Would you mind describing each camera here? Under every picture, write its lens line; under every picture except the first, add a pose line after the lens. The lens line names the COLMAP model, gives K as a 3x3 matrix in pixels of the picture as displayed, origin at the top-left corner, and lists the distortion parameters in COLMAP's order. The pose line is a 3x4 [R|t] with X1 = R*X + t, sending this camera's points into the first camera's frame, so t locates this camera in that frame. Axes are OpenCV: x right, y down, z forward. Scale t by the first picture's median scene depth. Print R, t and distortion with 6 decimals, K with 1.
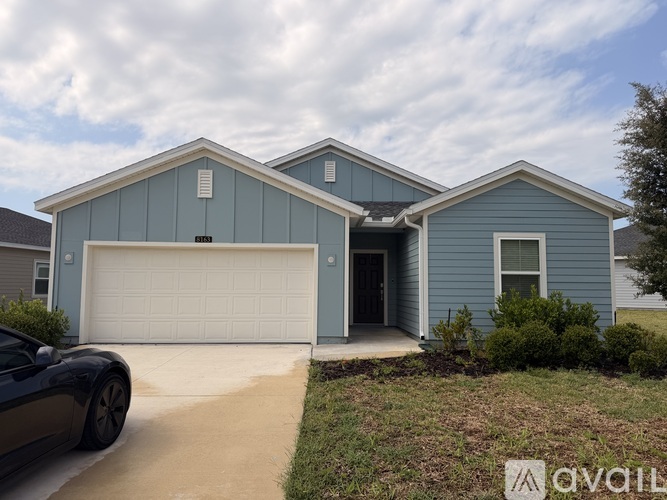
lens RADIAL K [[456.4, 0, 333.5], [0, 456.4, 250.0], [0, 0, 1]] dist [0.005031, -0.001831]
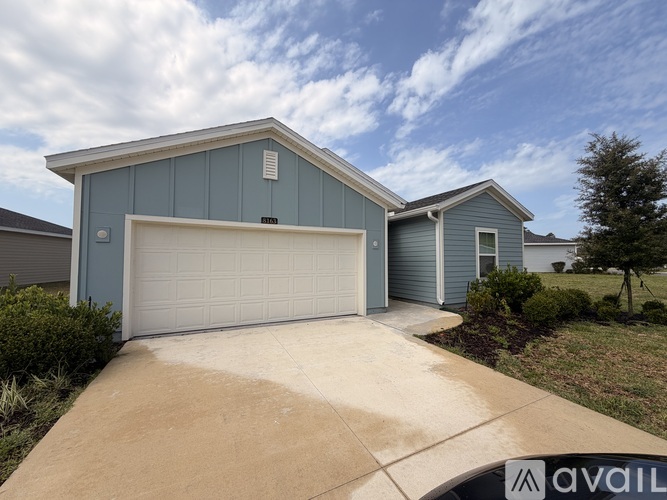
lens RADIAL K [[268.7, 0, 333.5], [0, 268.7, 250.0], [0, 0, 1]] dist [-0.015633, 0.002803]
pose [[0.905912, 0.009385, 0.423361, -0.406988], [-0.022535, 0.999406, 0.026066, 0.022279], [-0.422865, -0.033154, 0.905586, 0.408296]]
